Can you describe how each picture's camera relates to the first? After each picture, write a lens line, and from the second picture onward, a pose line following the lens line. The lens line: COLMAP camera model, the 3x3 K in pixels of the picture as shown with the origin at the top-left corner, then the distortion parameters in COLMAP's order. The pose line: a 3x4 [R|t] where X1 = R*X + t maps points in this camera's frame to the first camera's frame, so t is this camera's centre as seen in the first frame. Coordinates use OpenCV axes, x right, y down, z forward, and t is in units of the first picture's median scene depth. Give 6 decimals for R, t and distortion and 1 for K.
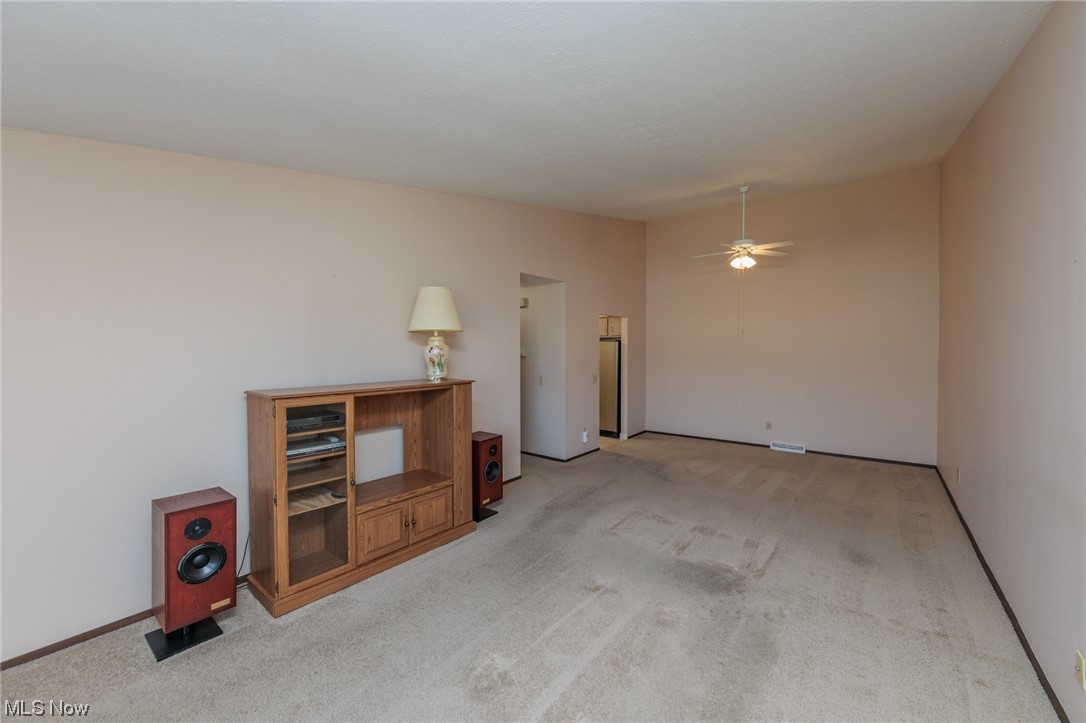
lens RADIAL K [[427.4, 0, 546.0], [0, 427.4, 355.9], [0, 0, 1]] dist [-0.003127, -0.000150]
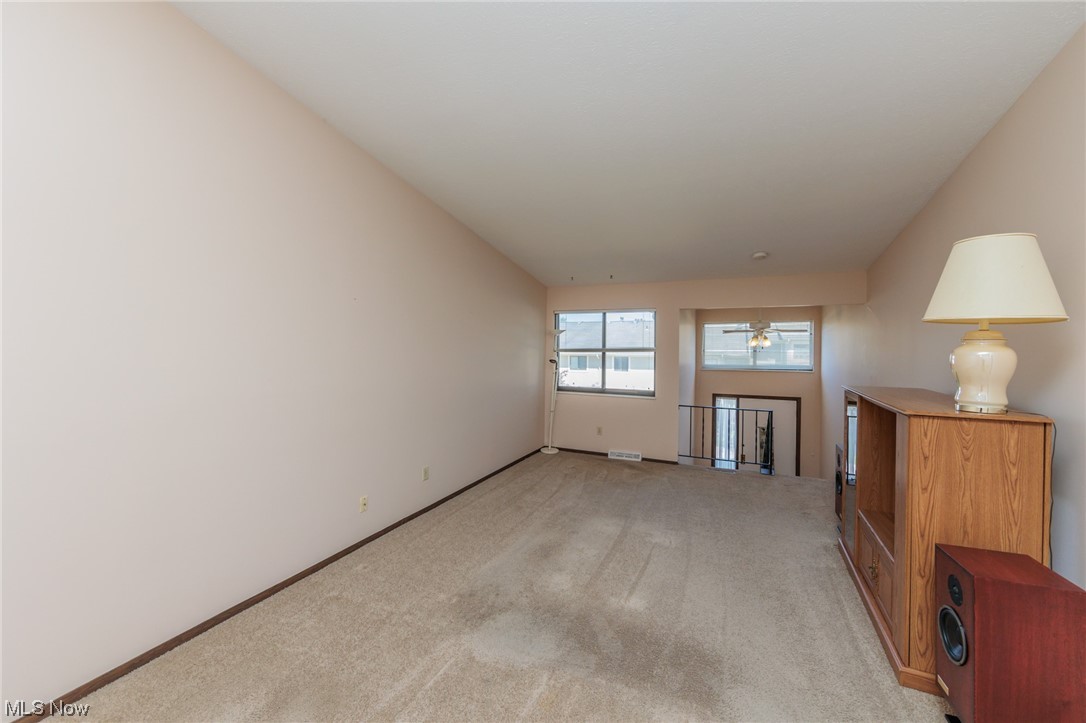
lens RADIAL K [[427.4, 0, 537.6], [0, 427.4, 351.5], [0, 0, 1]] dist [-0.003127, -0.000150]
pose [[-0.973065, -0.005838, -0.230456, 0.251398], [-0.014398, 0.999267, 0.035480, -0.019217], [0.230080, 0.037843, -0.972436, 0.838115]]
